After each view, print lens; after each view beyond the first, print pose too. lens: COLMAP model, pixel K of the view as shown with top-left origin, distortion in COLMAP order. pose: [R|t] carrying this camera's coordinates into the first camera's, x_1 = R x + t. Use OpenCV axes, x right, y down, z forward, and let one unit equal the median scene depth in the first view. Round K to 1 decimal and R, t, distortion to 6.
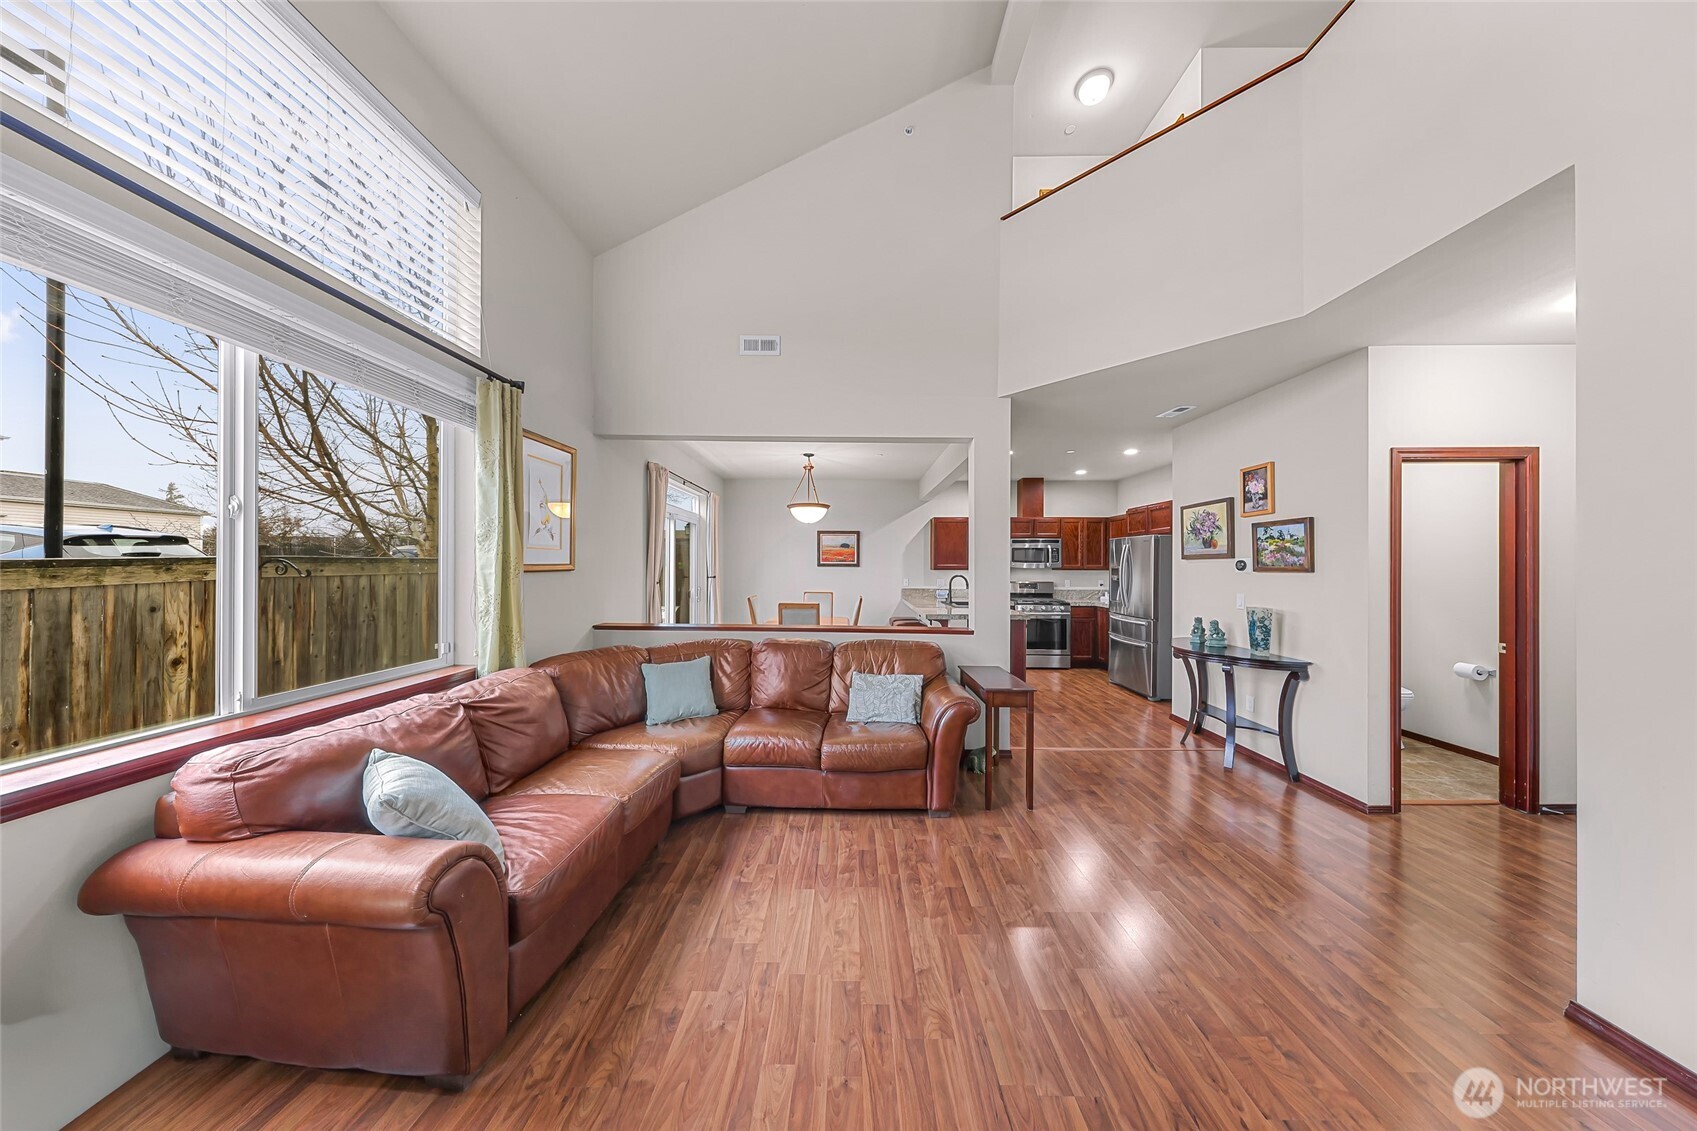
lens RADIAL K [[497.5, 0, 851.1], [0, 497.5, 564.1], [0, 0, 1]] dist [0.000241, -0.000004]
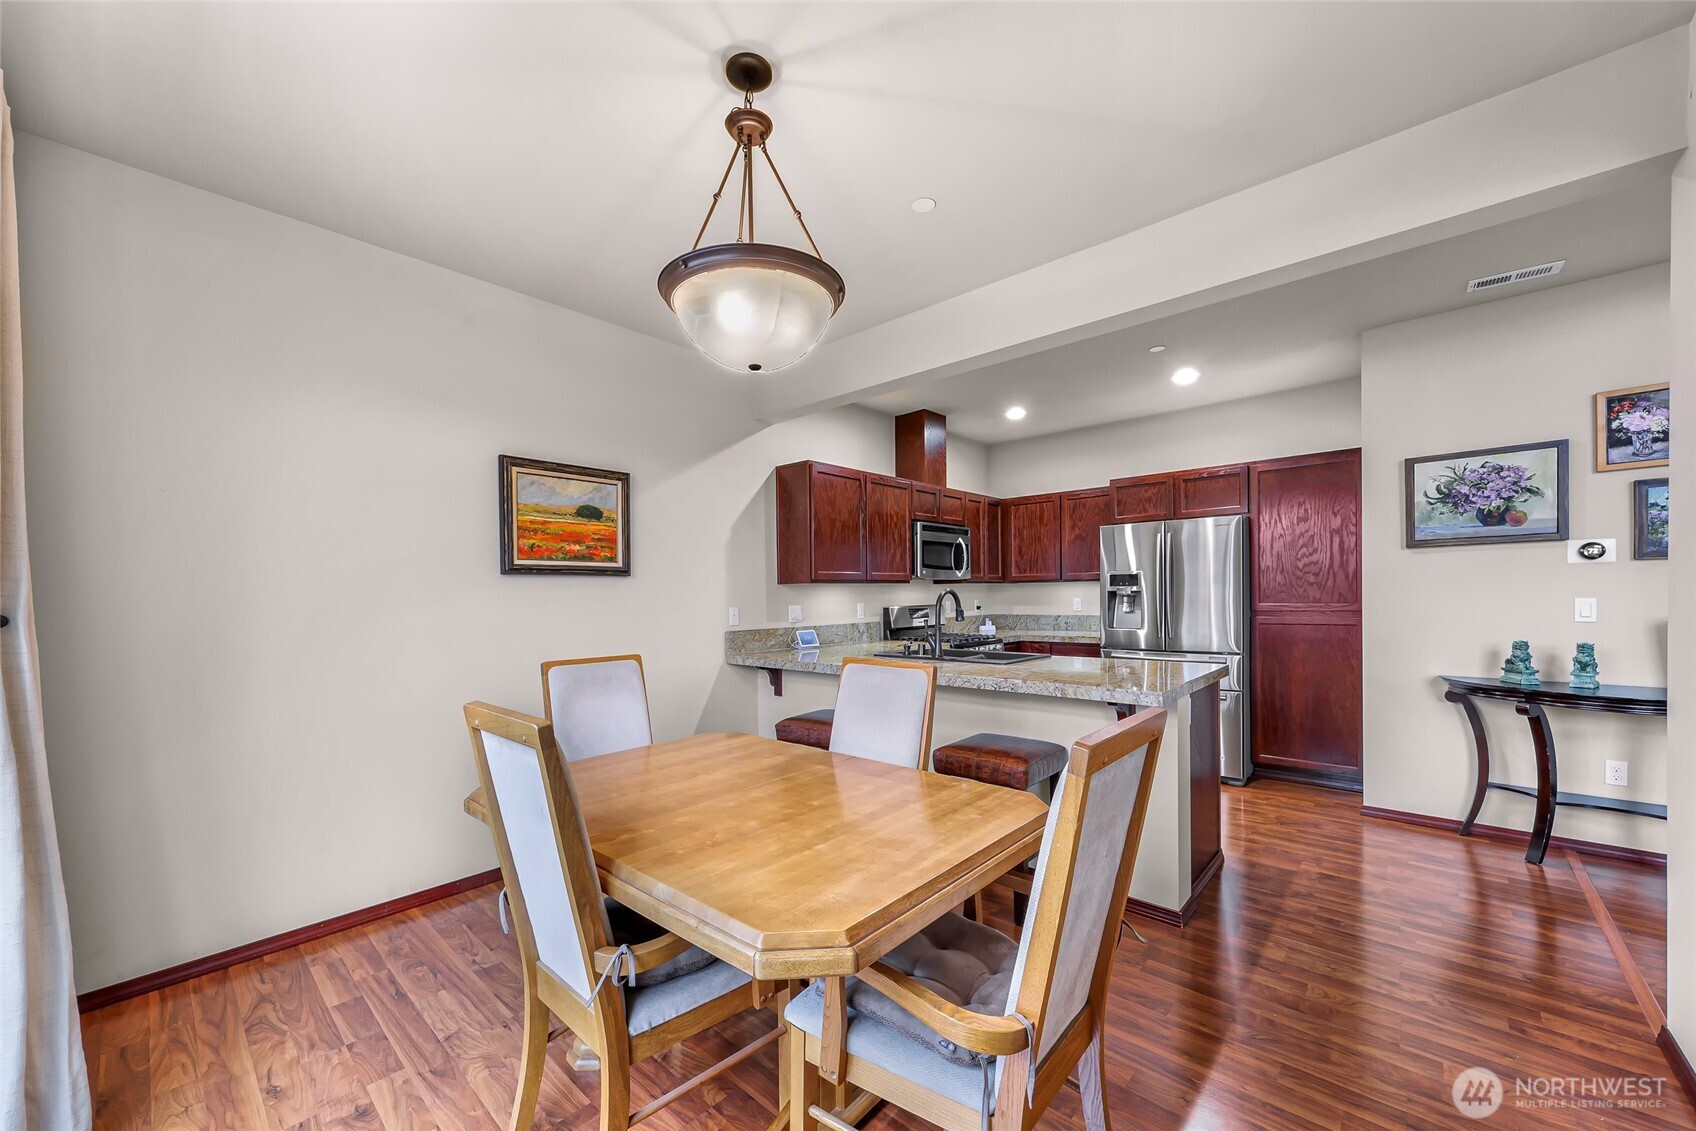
lens RADIAL K [[640.9, 0, 829.3], [0, 640.9, 605.8], [0, 0, 1]] dist [-0.000424, -0.000322]
pose [[0.680852, -0.027205, 0.731915, -0.470069], [0.016188, 0.999625, 0.022097, 0.040449], [-0.732242, -0.003196, 0.681037, 1.250414]]
